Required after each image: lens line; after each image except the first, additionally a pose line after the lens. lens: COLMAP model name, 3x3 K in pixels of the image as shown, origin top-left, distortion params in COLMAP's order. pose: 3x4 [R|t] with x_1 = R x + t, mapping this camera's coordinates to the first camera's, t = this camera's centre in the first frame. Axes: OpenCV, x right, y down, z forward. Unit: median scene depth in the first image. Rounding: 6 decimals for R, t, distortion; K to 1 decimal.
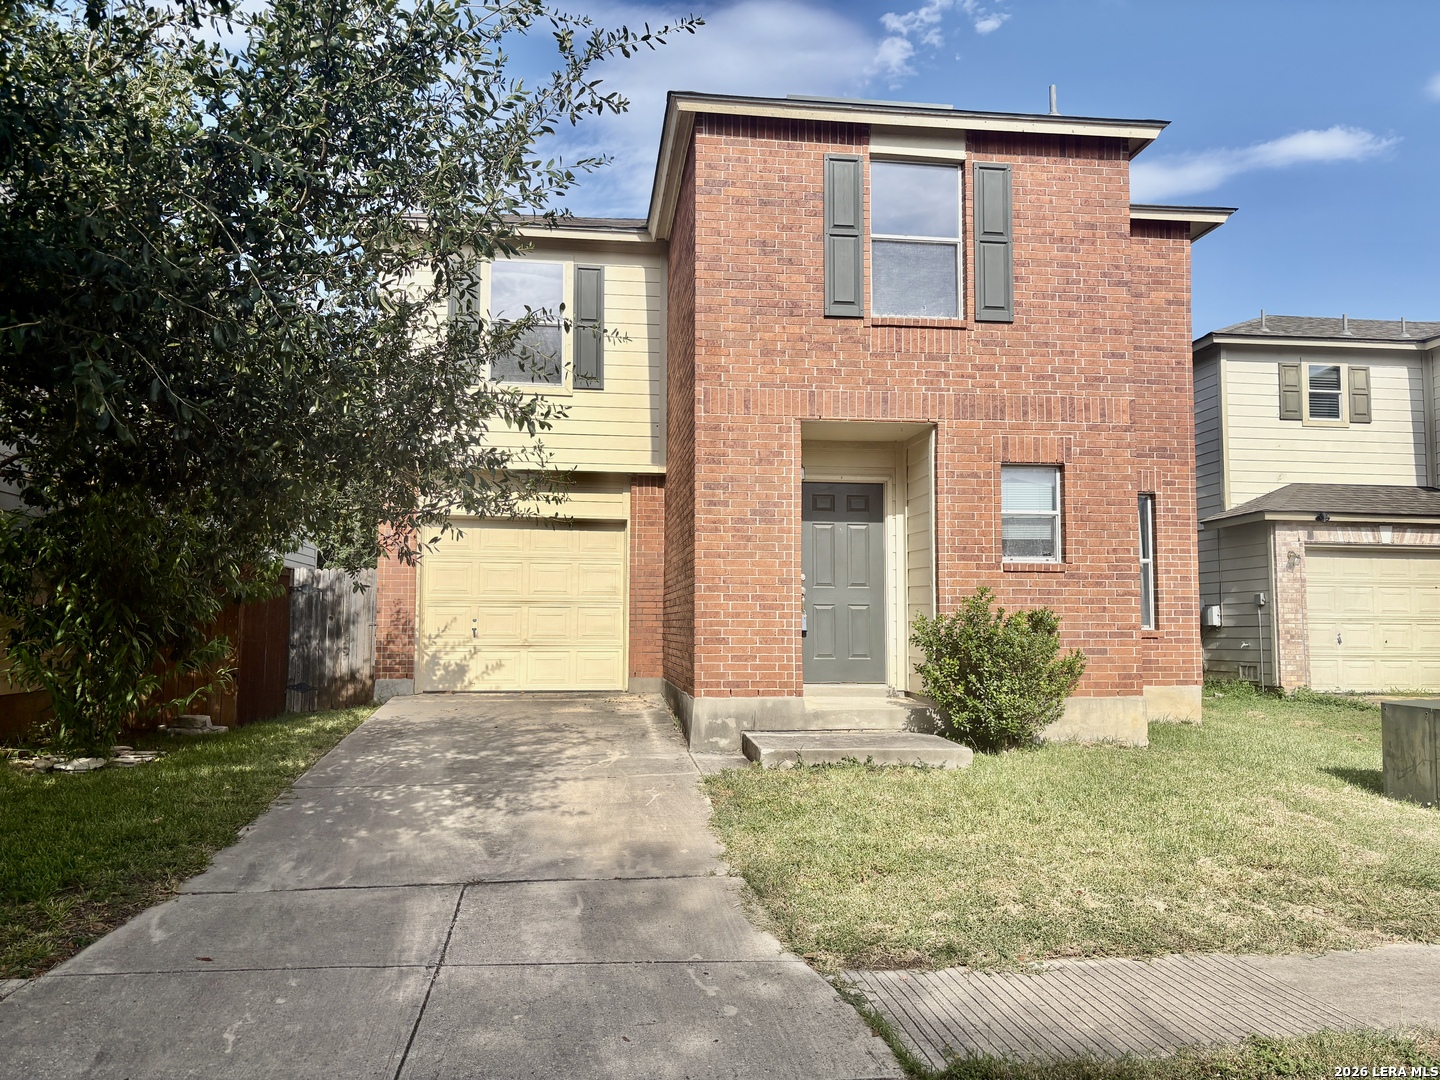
lens RADIAL K [[1086.0, 0, 713.9], [0, 1086.0, 540.5], [0, 0, 1]] dist [0.035716, -0.037310]
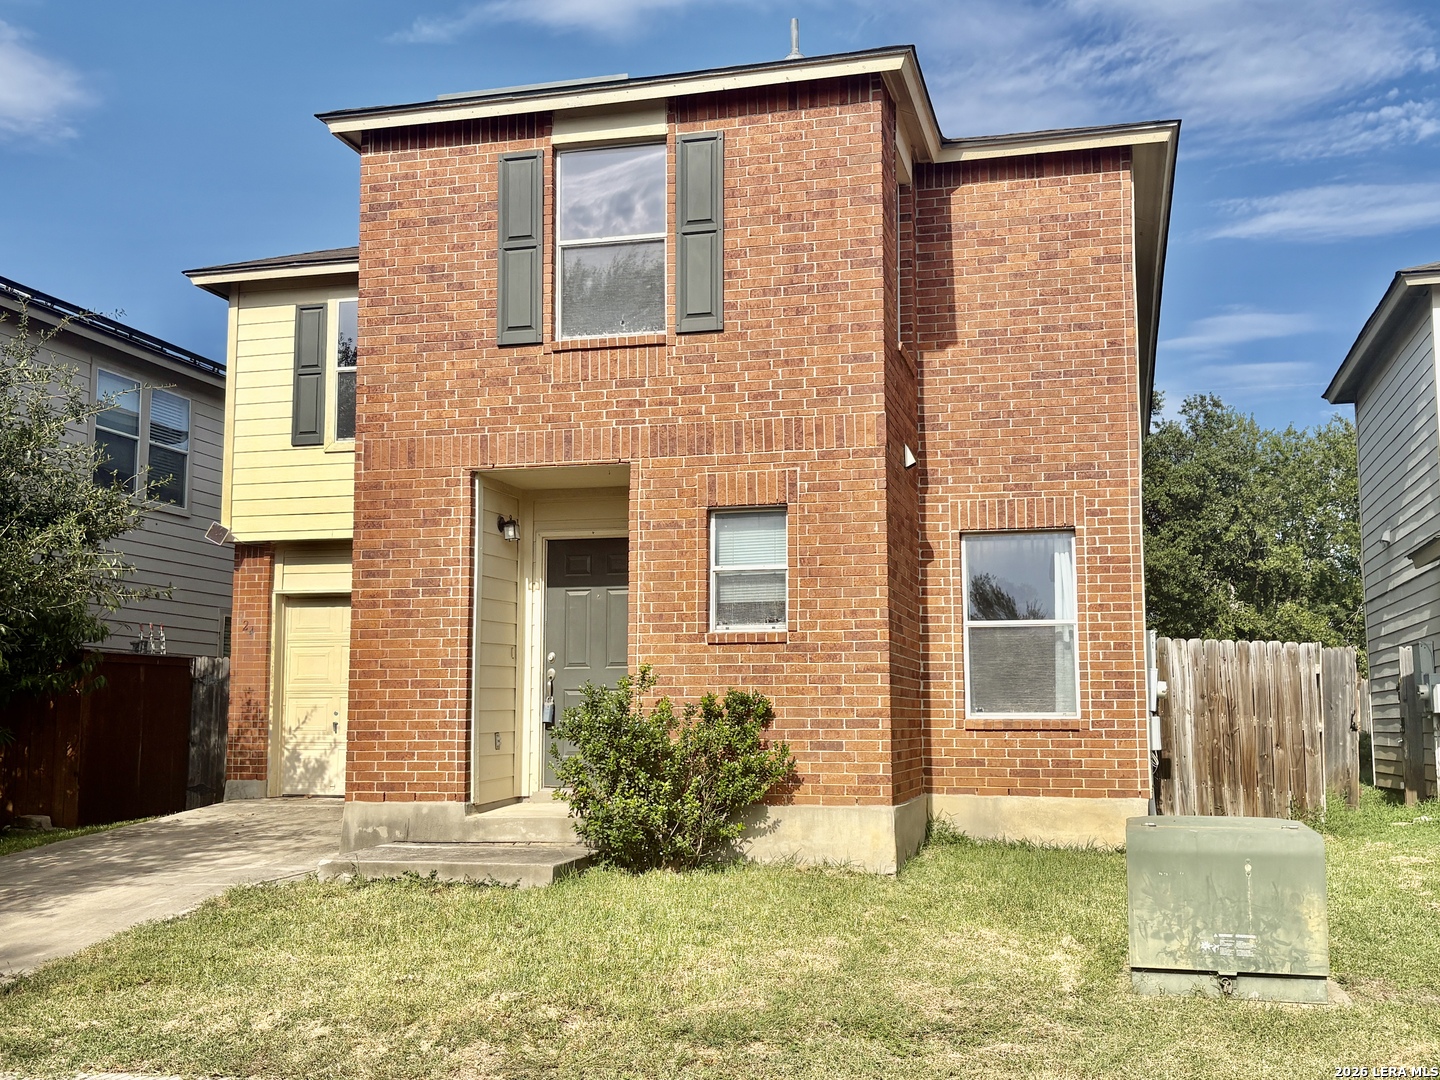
lens RADIAL K [[1488.7, 0, 715.7], [0, 1488.7, 537.0], [0, 0, 1]] dist [0.095703, 0.000000]
pose [[0.928458, -0.050897, -0.367933, 0.663706], [0.035460, 0.998189, -0.048601, 0.003172], [0.369740, 0.032077, 0.928581, -0.005563]]
